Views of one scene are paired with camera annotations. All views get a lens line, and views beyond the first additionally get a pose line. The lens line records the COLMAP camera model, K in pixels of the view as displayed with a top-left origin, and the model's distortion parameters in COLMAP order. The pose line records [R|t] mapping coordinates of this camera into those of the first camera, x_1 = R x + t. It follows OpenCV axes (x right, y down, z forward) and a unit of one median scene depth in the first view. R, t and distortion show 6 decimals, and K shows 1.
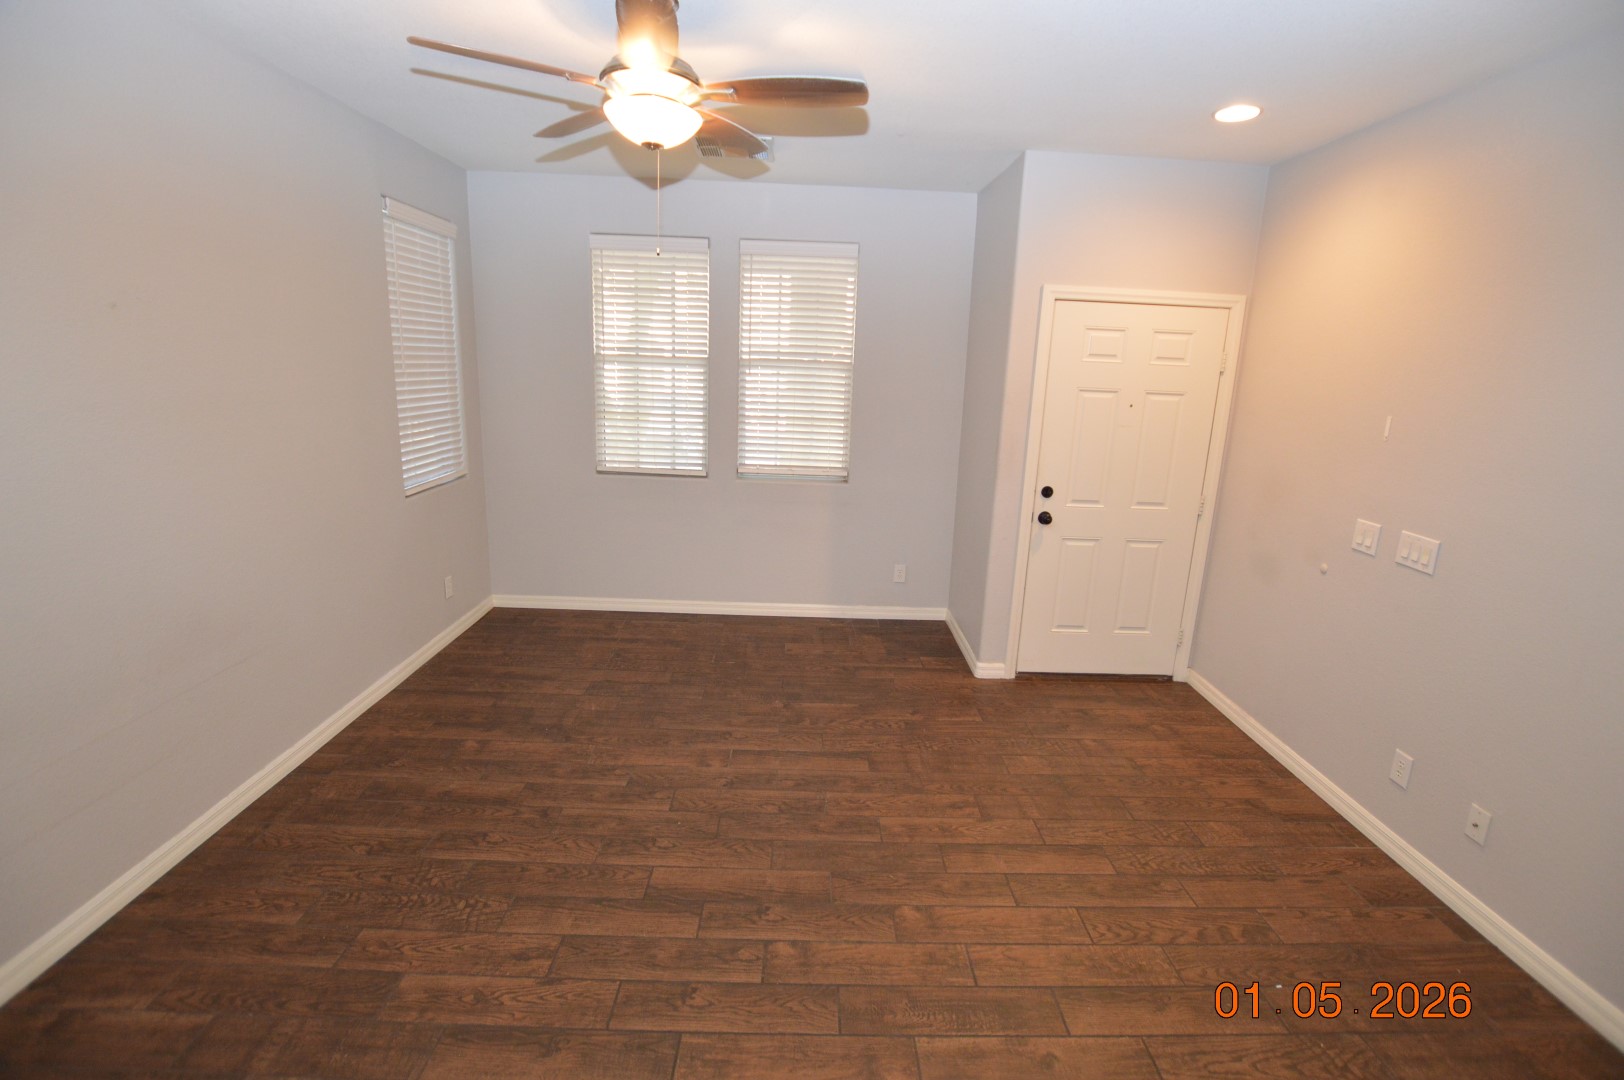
lens RADIAL K [[690.2, 0, 798.3], [0, 690.2, 508.2], [0, 0, 1]] dist [-0.029136, 0.000245]
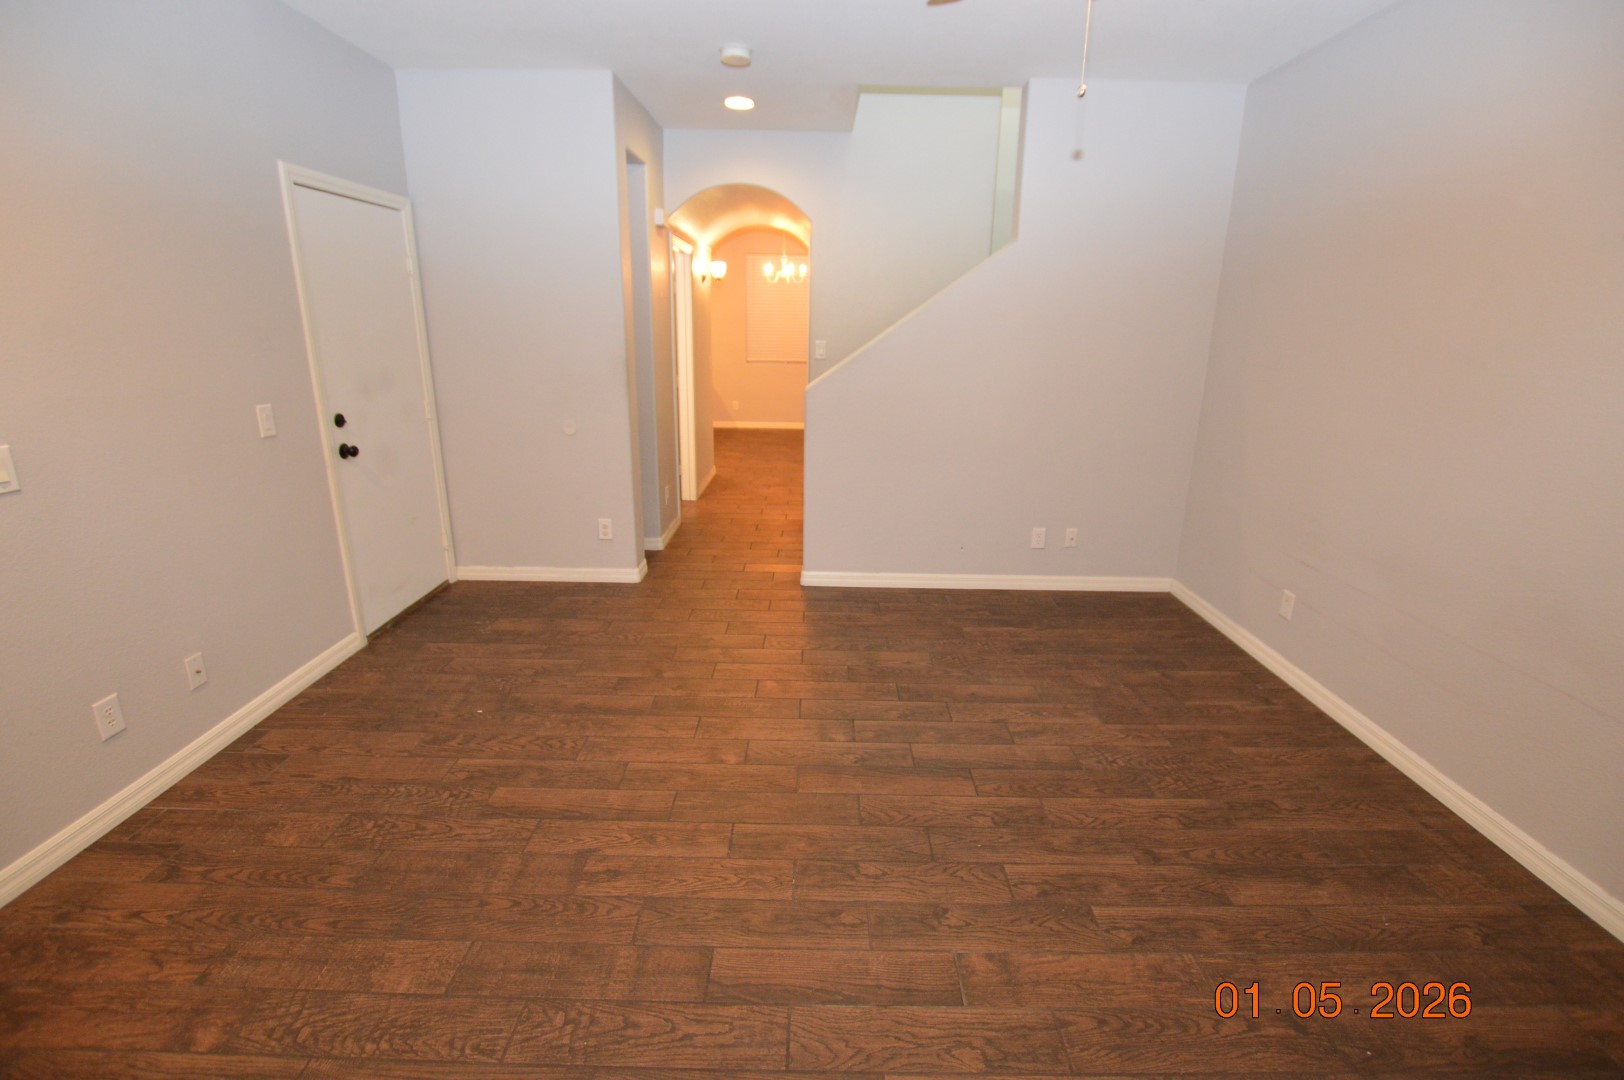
lens RADIAL K [[690.2, 0, 798.3], [0, 690.2, 508.2], [0, 0, 1]] dist [-0.029136, 0.000245]
pose [[-0.998276, -0.058337, 0.006420, 0.058789], [-0.049146, 0.890733, 0.451862, -0.254908], [-0.032079, 0.450768, -0.892065, 1.581474]]
